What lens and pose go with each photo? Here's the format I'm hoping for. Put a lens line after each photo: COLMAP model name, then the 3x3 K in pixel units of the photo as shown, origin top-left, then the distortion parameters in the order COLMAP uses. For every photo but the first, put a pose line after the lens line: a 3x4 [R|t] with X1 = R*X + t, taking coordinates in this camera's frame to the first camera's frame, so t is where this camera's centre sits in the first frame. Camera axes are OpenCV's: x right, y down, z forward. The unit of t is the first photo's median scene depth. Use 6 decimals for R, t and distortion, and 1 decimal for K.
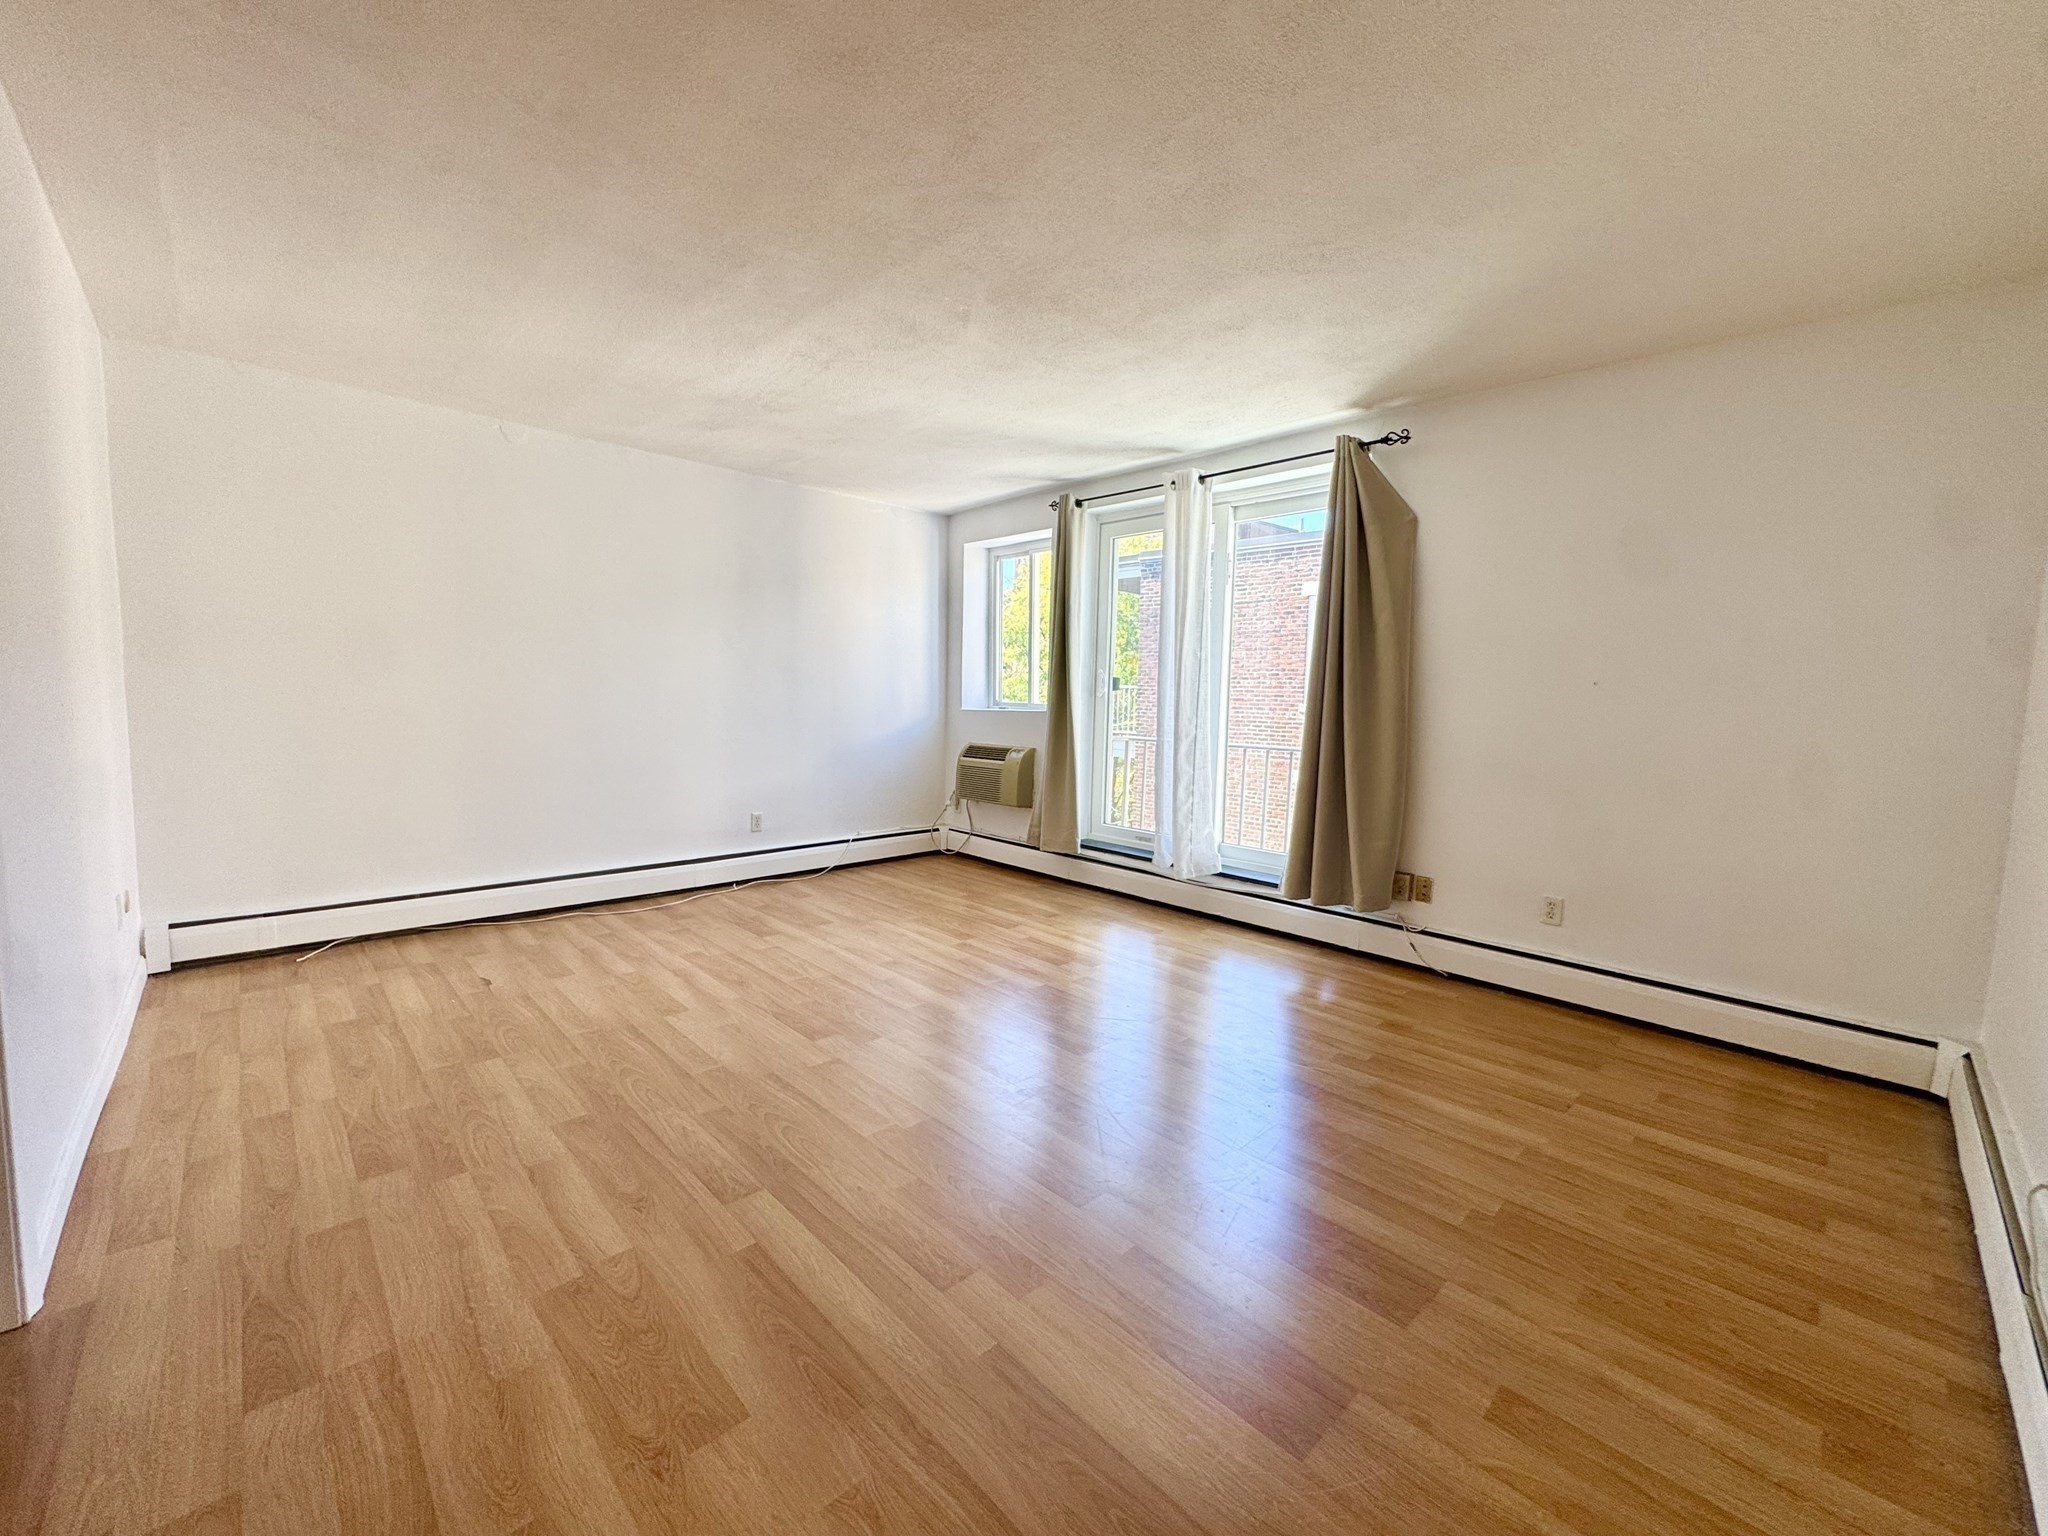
lens RADIAL K [[823.3, 0, 1025.2], [0, 823.3, 767.9], [0, 0, 1]] dist [-0.007658, 0.000731]
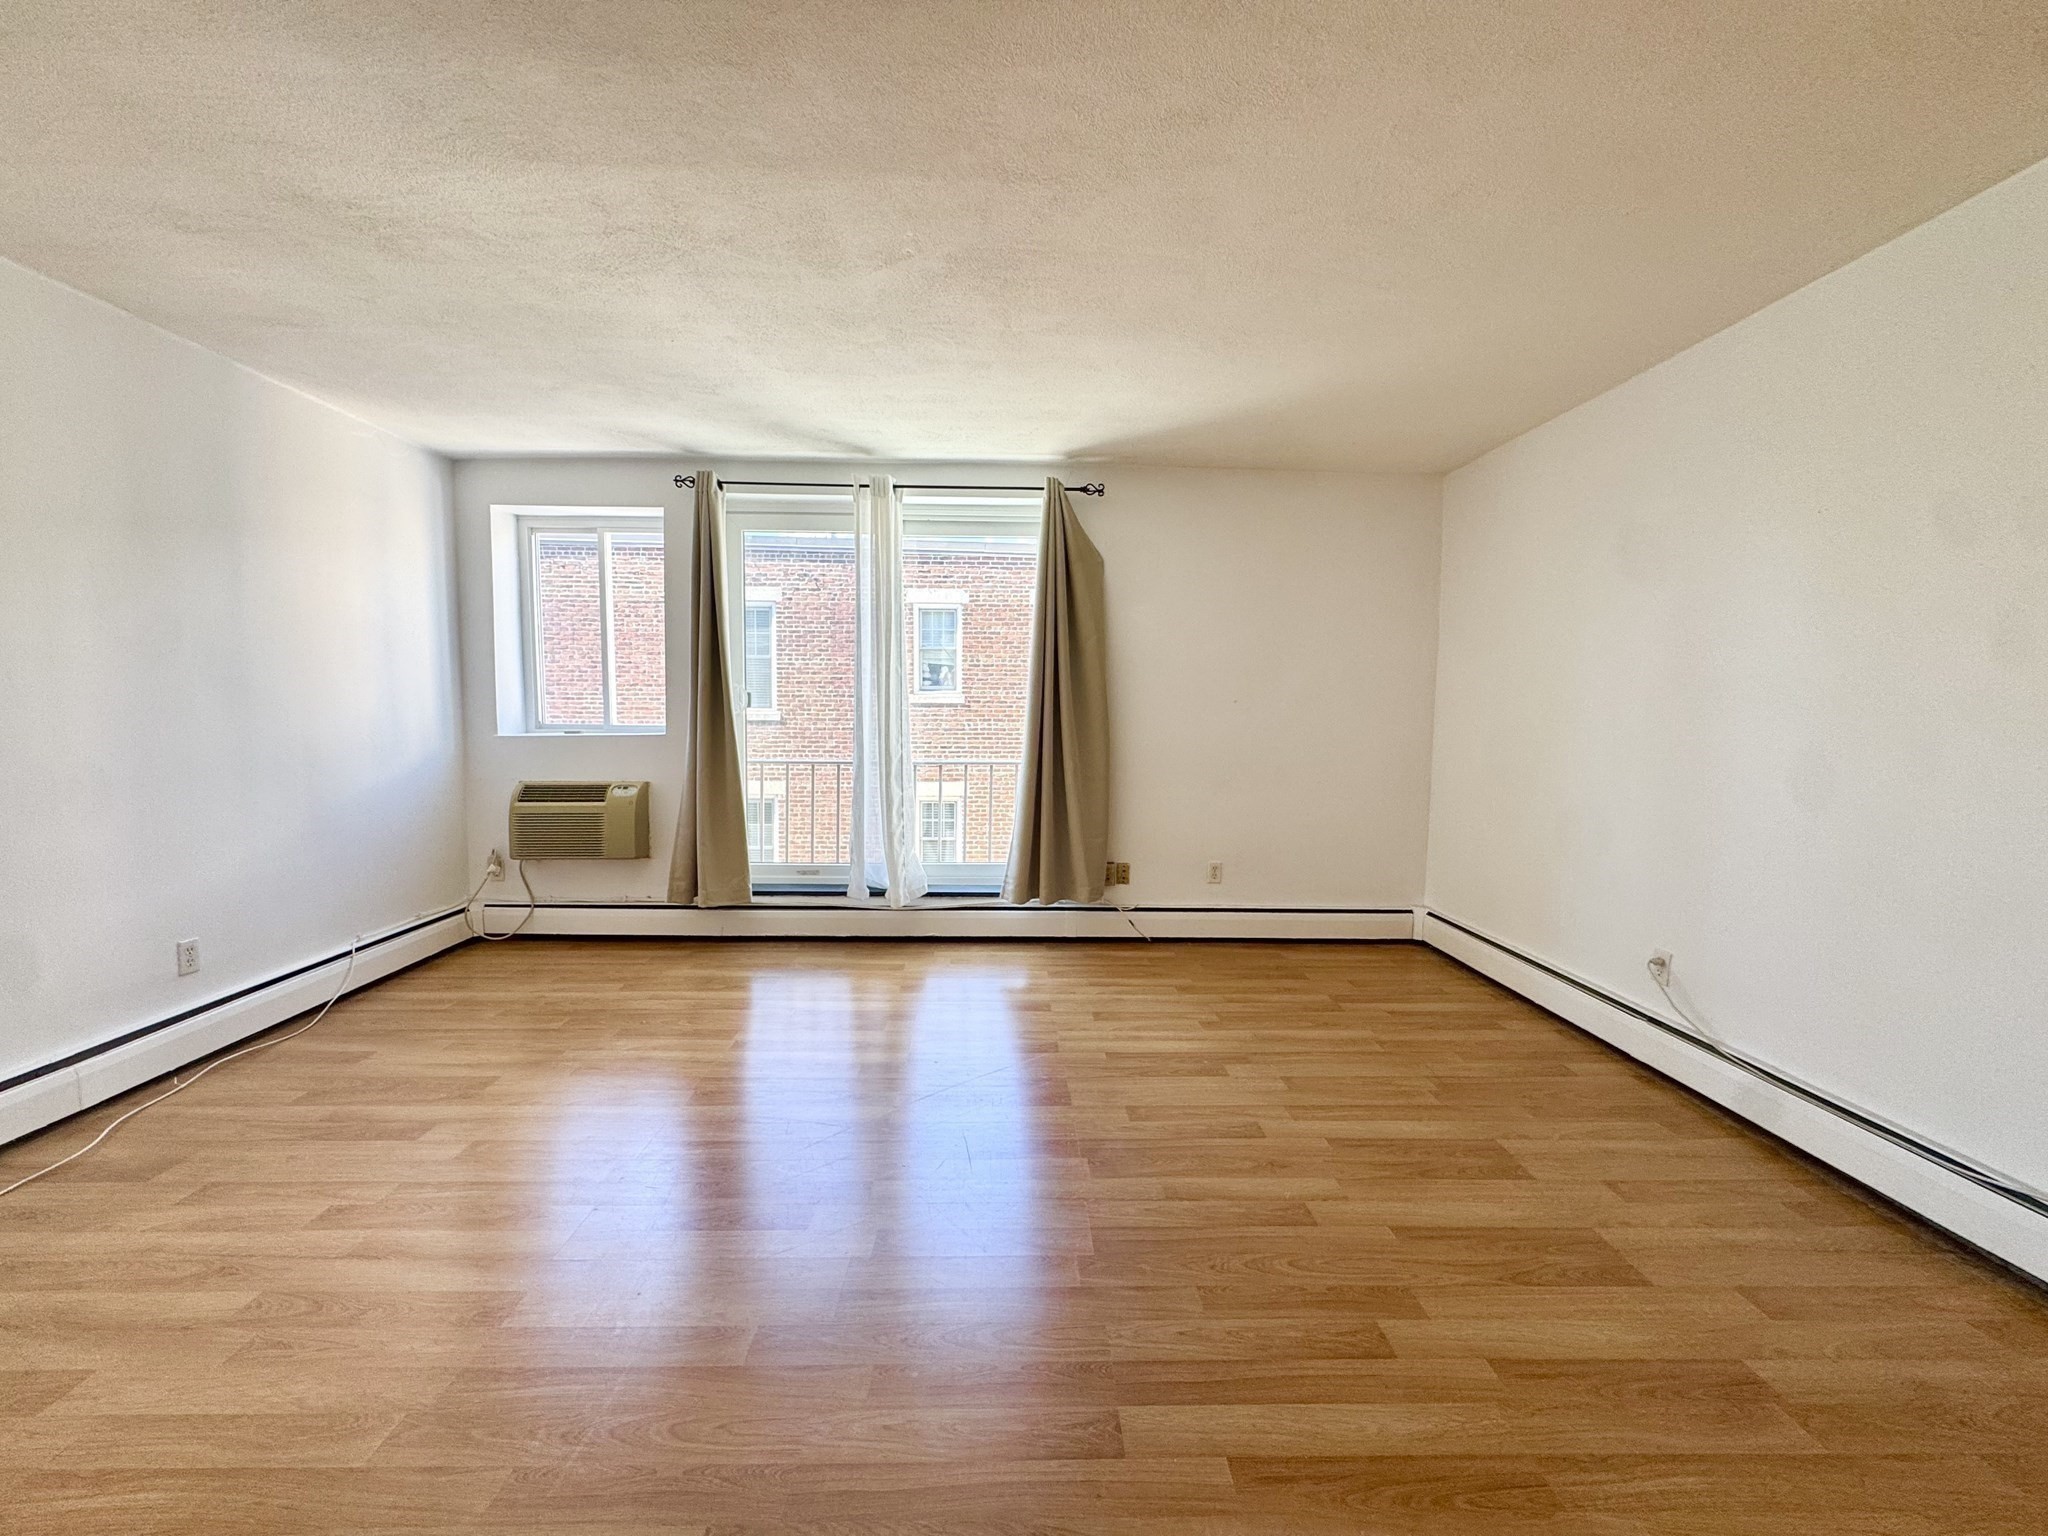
lens RADIAL K [[823.3, 0, 1023.0], [0, 823.3, 766.3], [0, 0, 1]] dist [-0.007658, 0.000731]
pose [[0.673725, -0.069188, 0.735736, -0.397581], [0.072599, 0.996988, 0.027276, -0.041681], [-0.735407, 0.035037, 0.676719, 0.244079]]
